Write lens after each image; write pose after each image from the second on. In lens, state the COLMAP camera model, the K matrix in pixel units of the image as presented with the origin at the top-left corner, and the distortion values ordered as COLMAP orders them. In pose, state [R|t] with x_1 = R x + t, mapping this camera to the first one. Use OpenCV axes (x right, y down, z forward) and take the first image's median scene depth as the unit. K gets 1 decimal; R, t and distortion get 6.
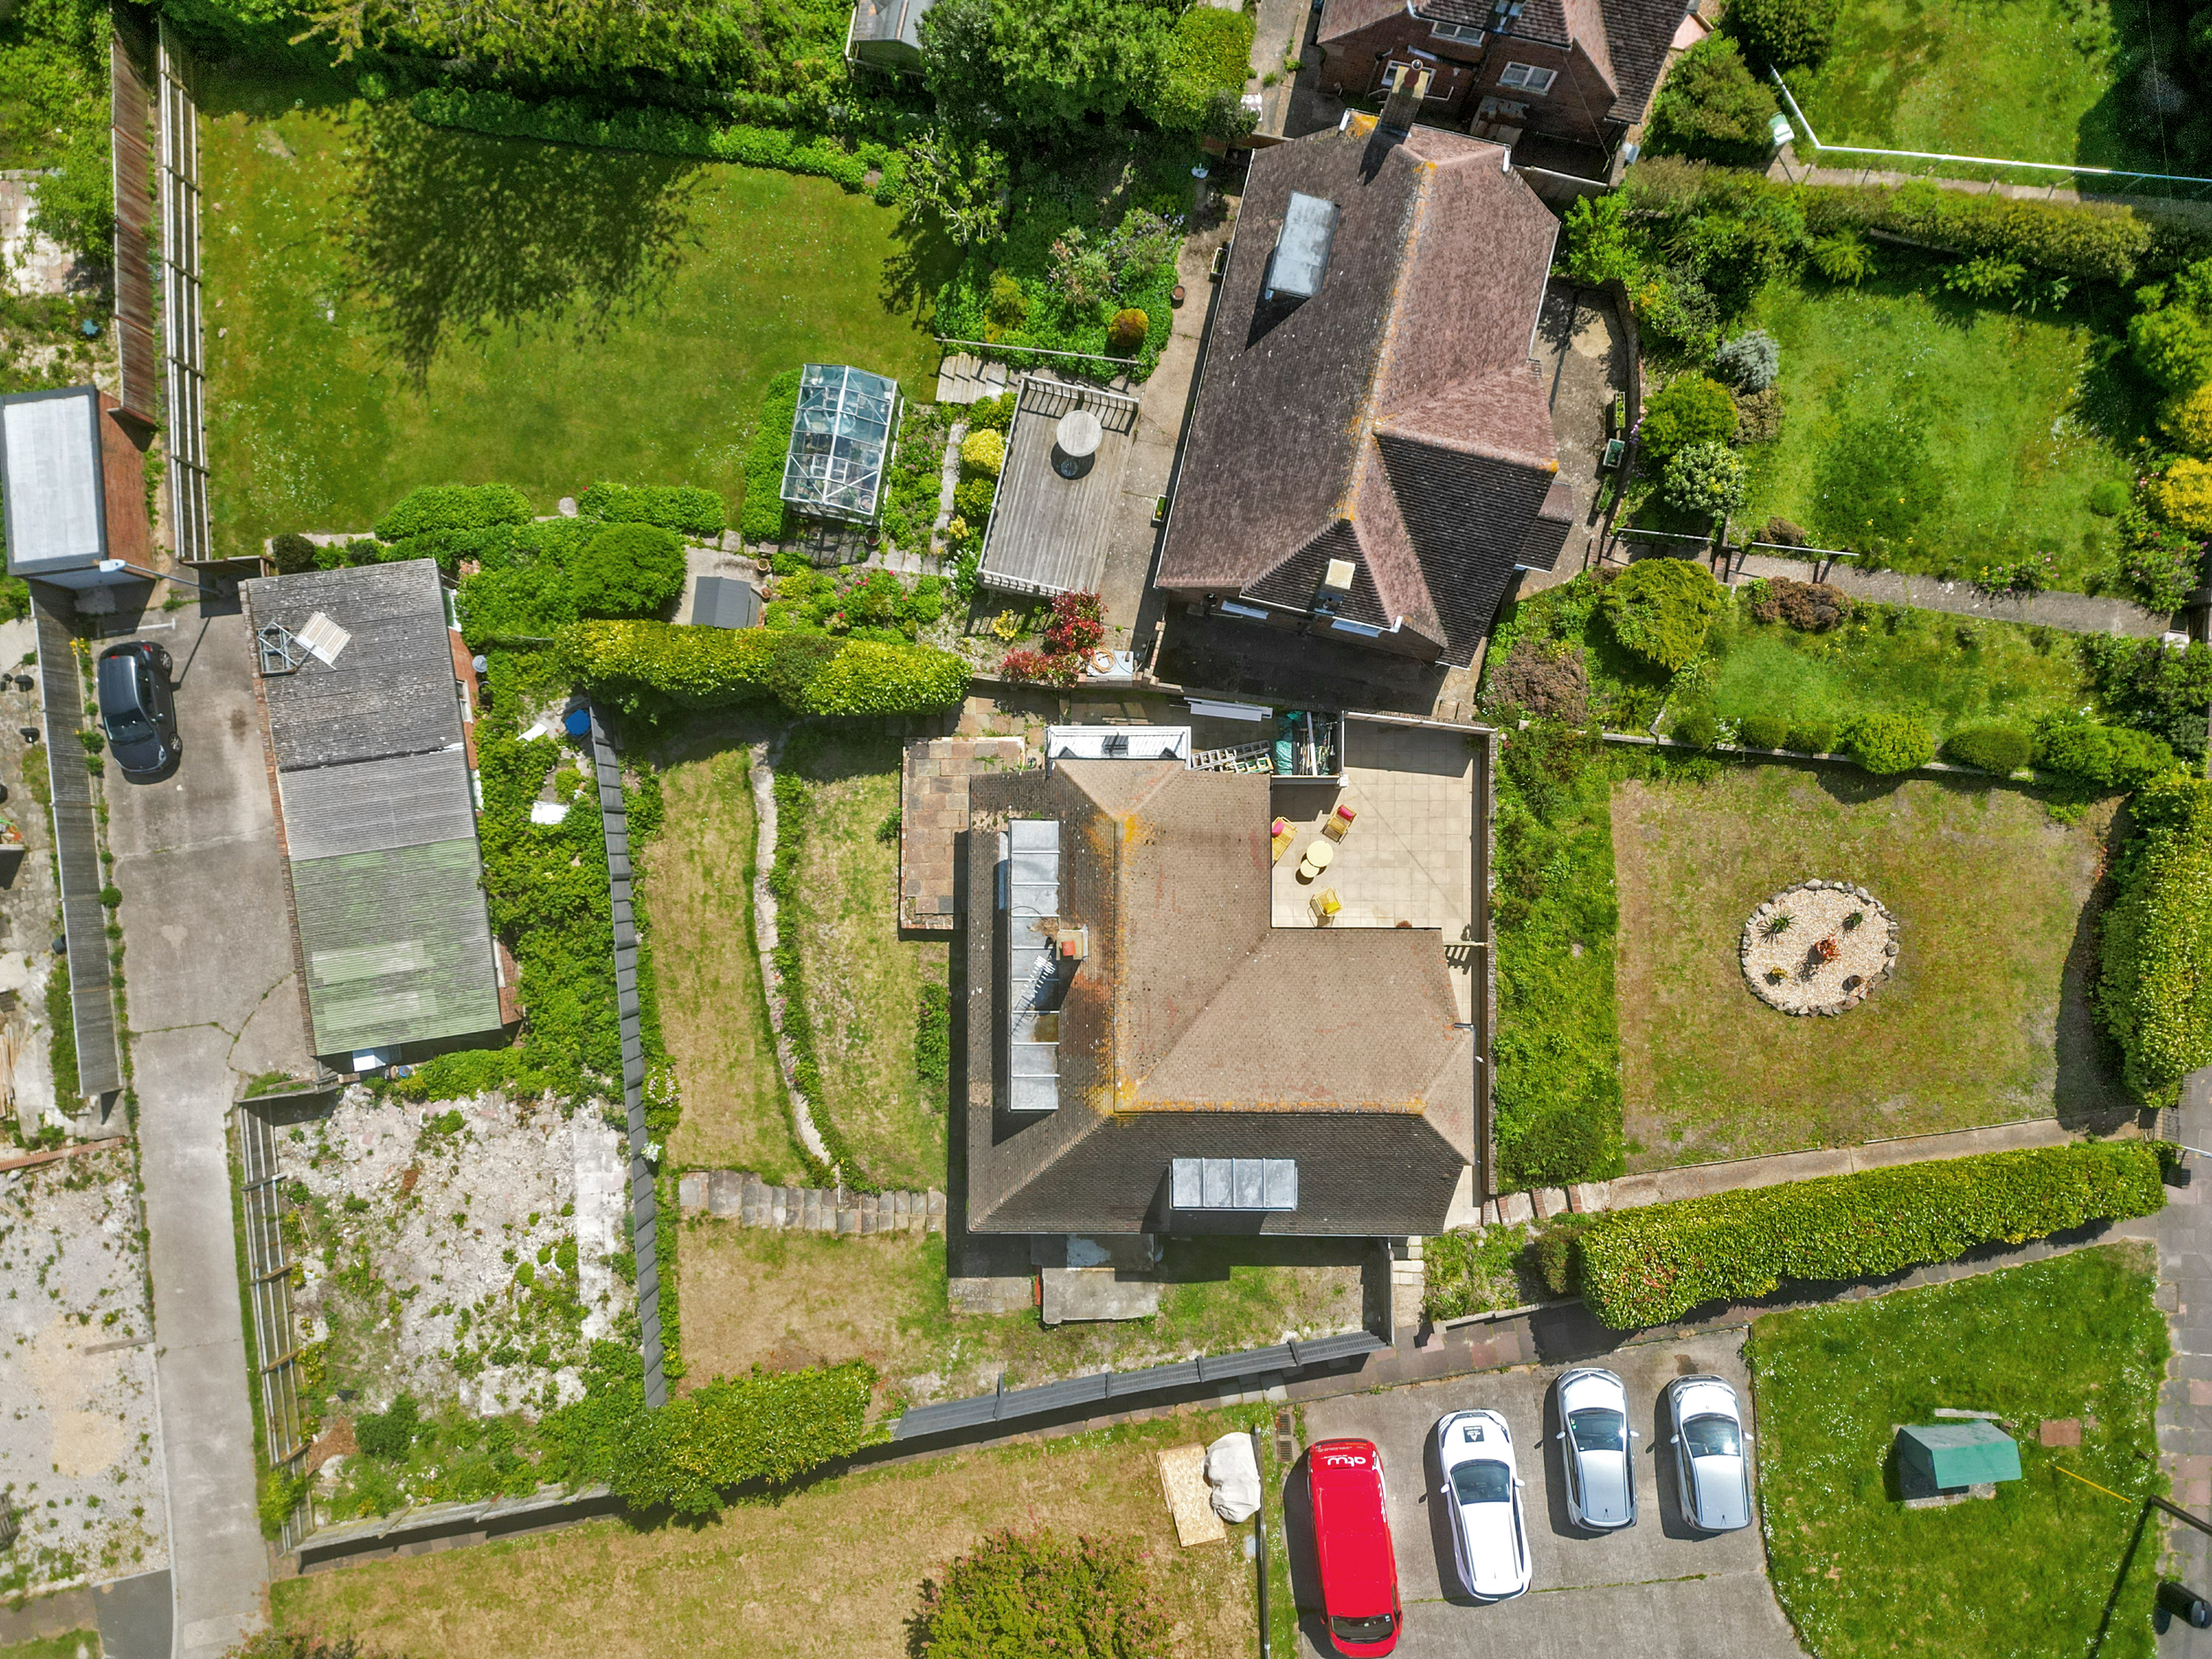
lens RADIAL K [[1538.3, 0, 1101.7], [0, 1538.3, 835.4], [0, 0, 1]] dist [0.068703, -0.067308]
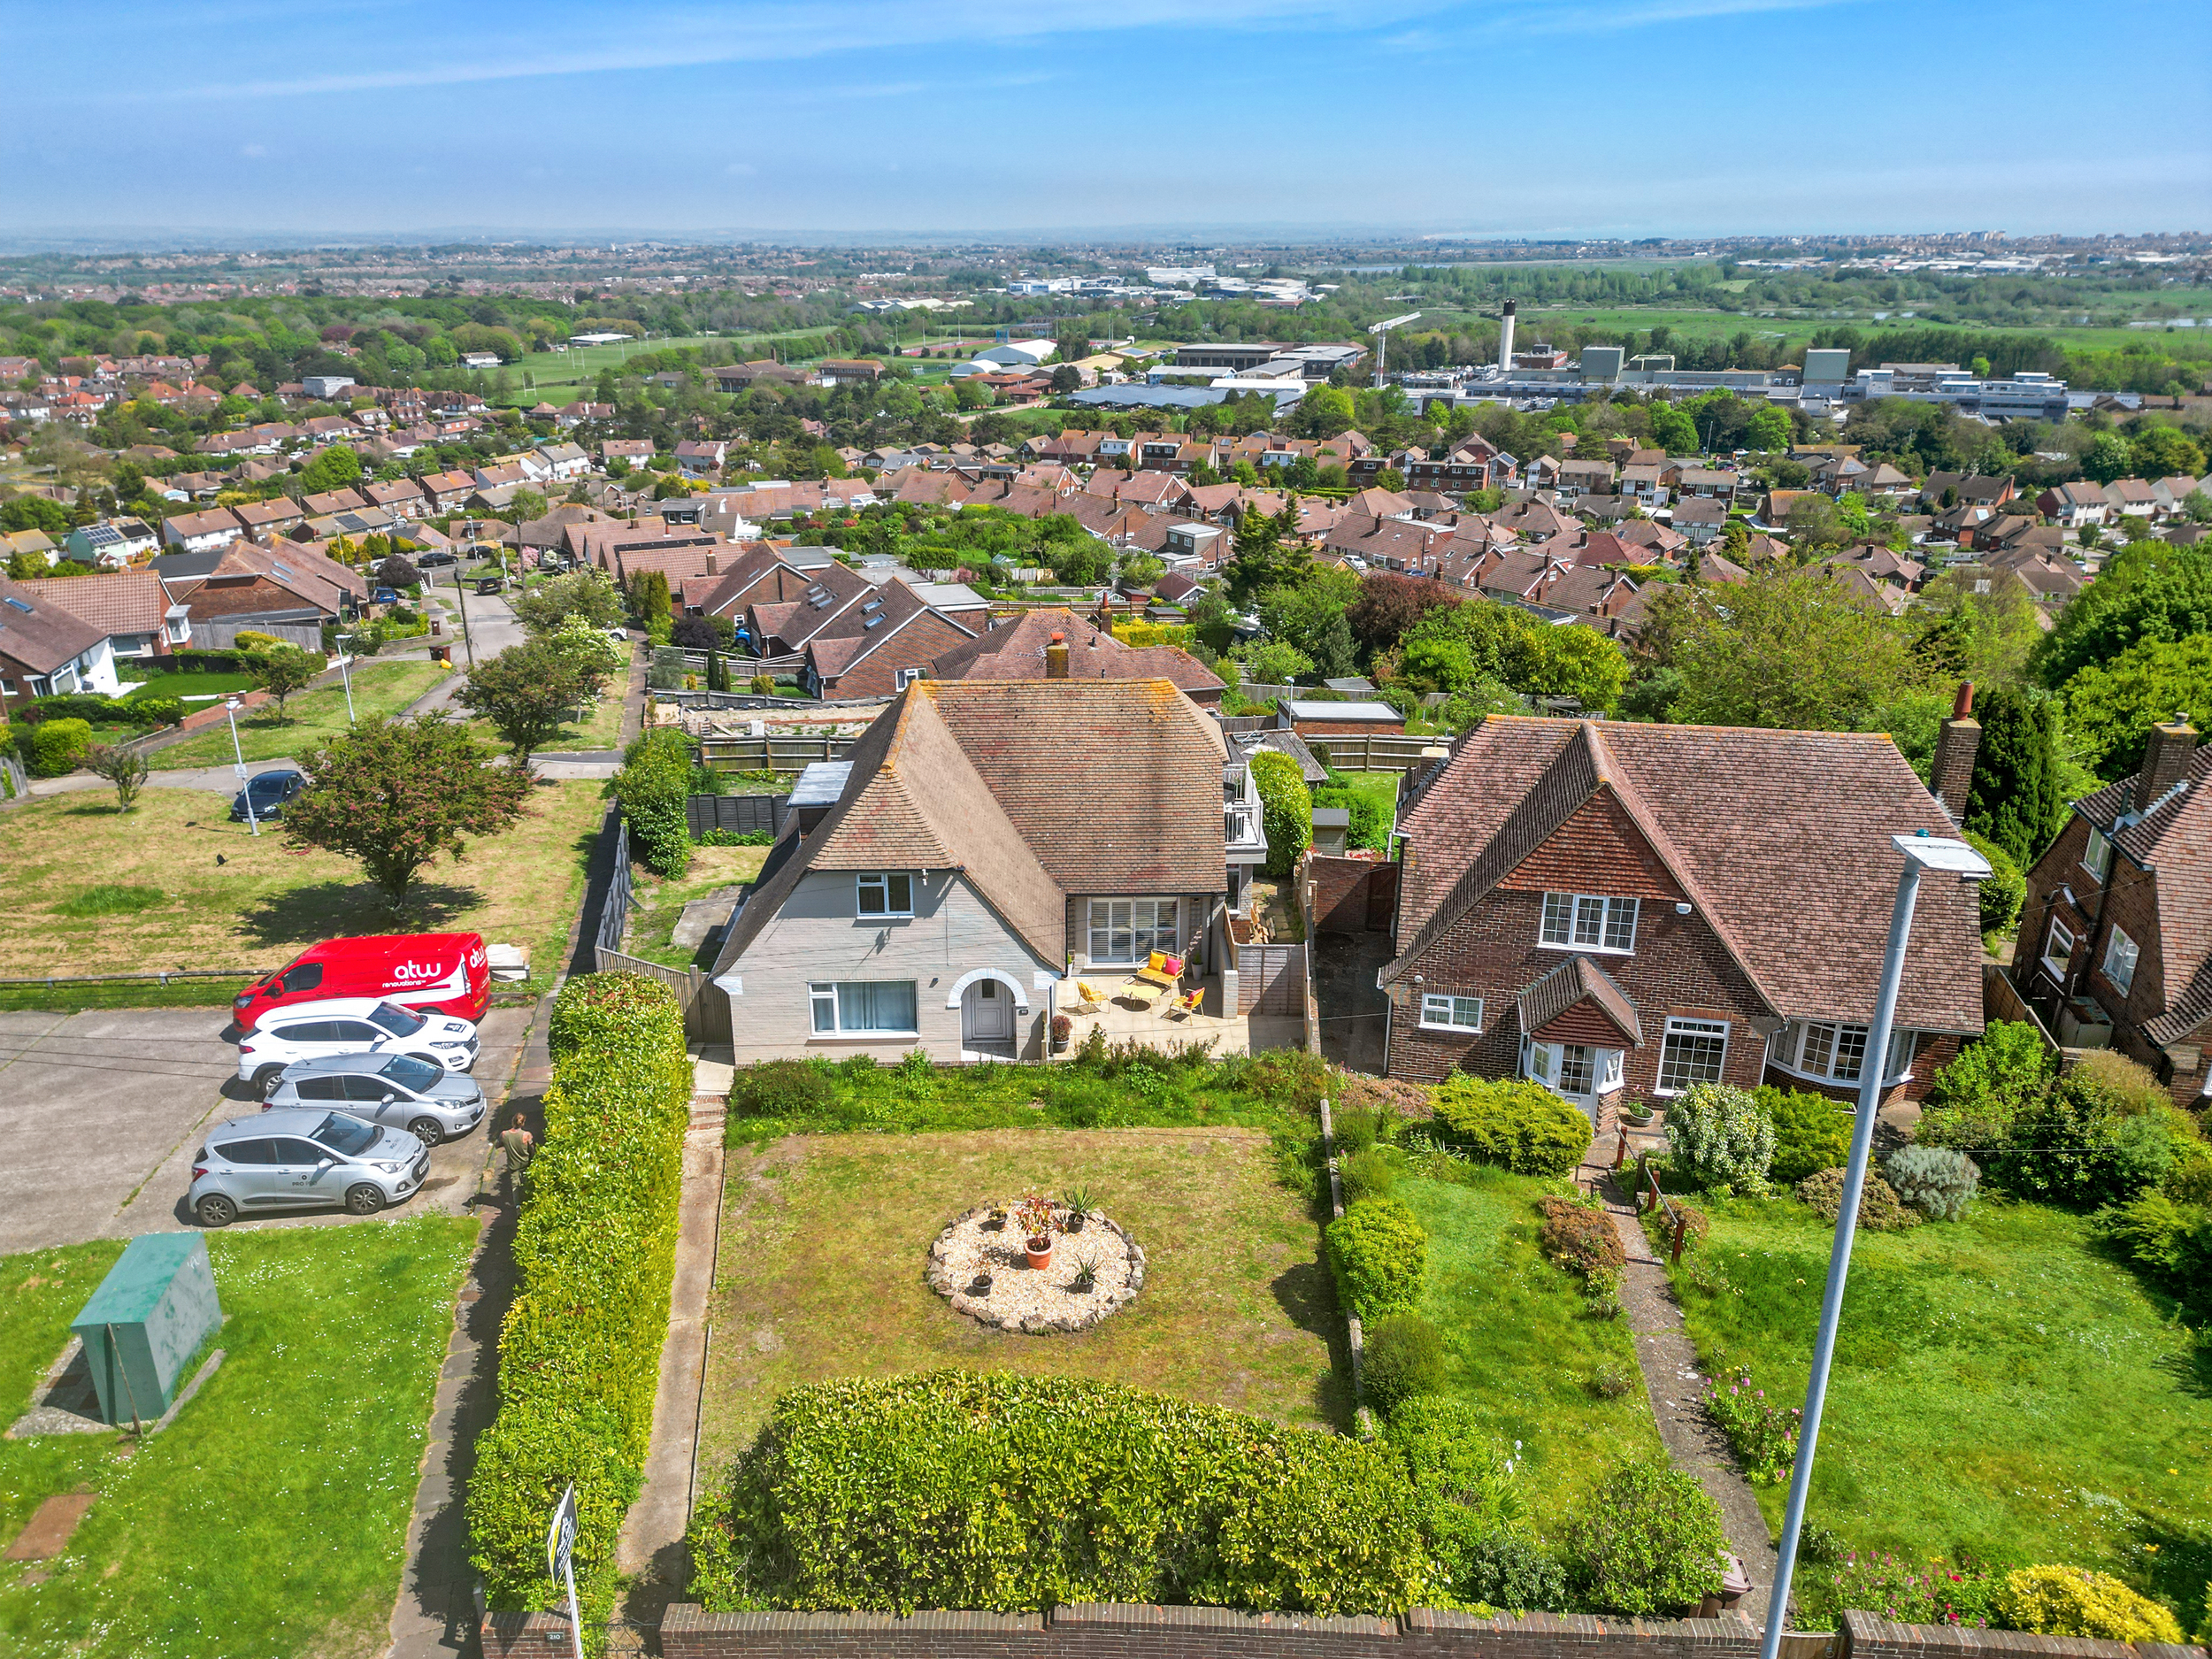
lens RADIAL K [[1574.4, 0, 1074.8], [0, 1574.4, 815.3], [0, 0, 1]] dist [0.072798, -0.079811]
pose [[0.010959, 0.359001, -0.933273, 0.965626], [-0.999620, 0.027537, -0.001145, 0.051883], [0.025289, 0.932931, 0.359167, 0.591481]]
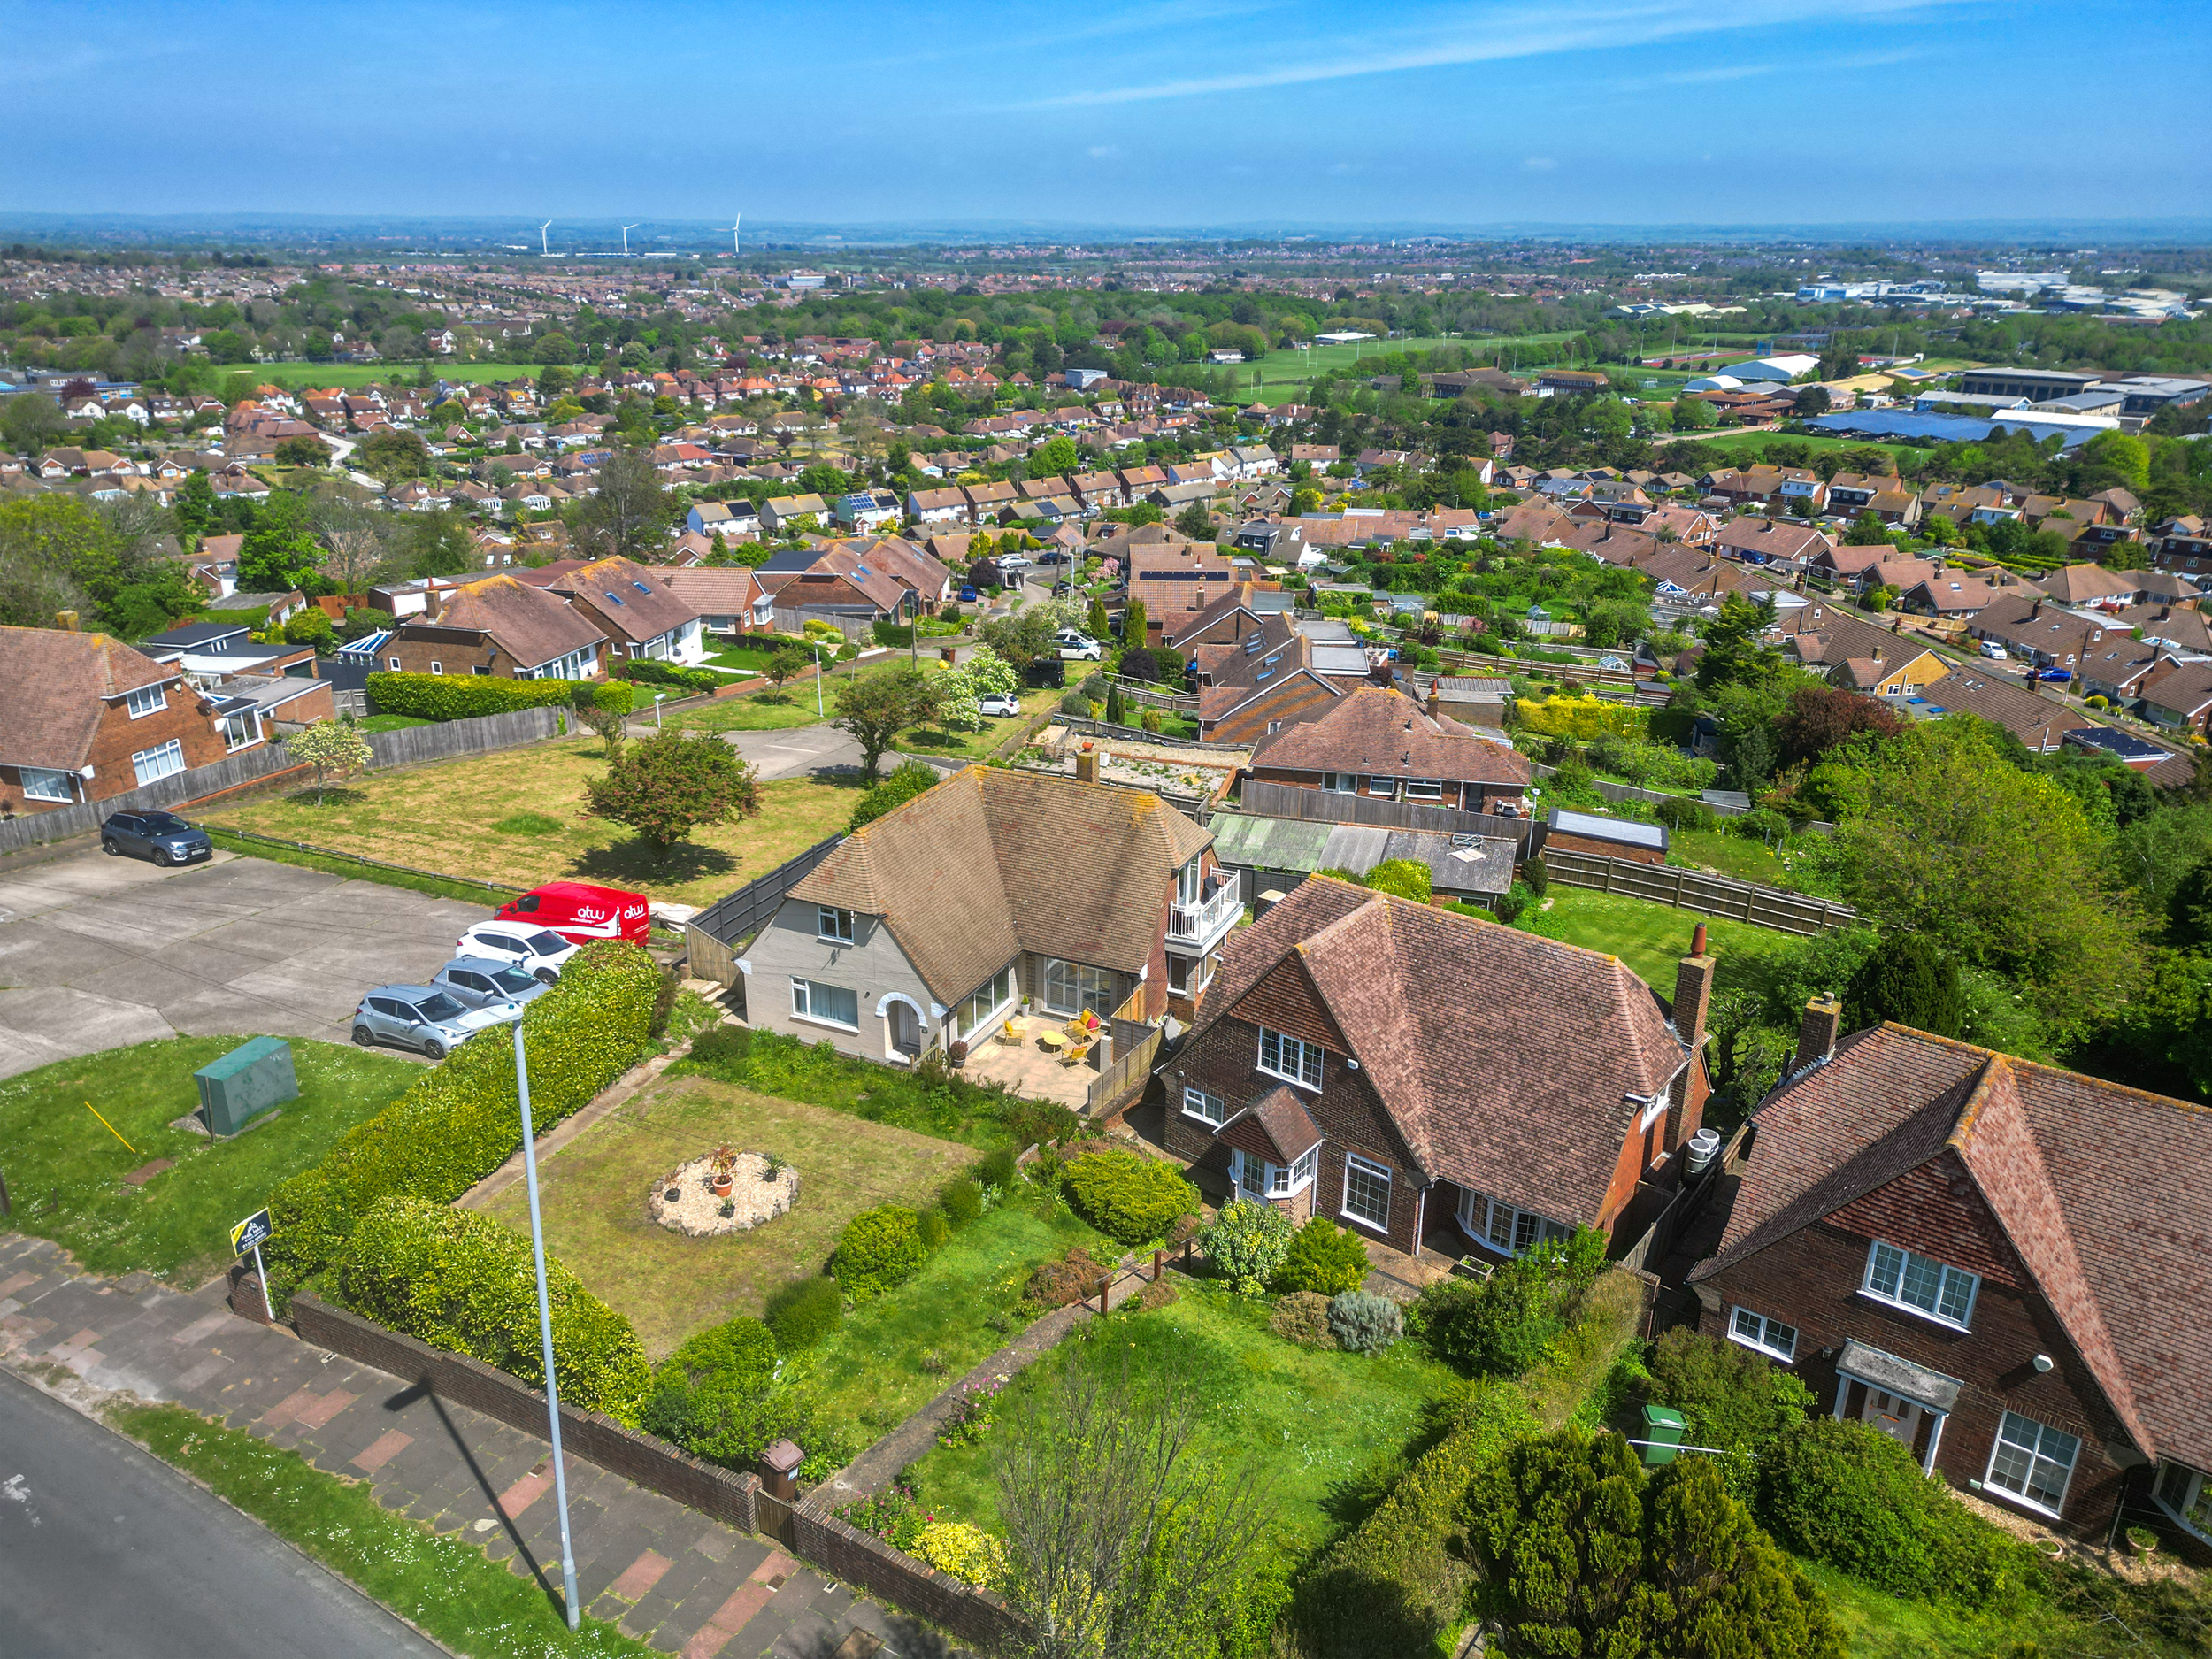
lens RADIAL K [[1544.0, 0, 1070.9], [0, 1544.0, 832.7], [0, 0, 1]] dist [0.067865, -0.064579]
pose [[-0.425889, 0.336595, -0.839835, 1.050192], [-0.904640, -0.142334, 0.401706, -0.442873], [0.015675, 0.930830, 0.365116, 0.458003]]
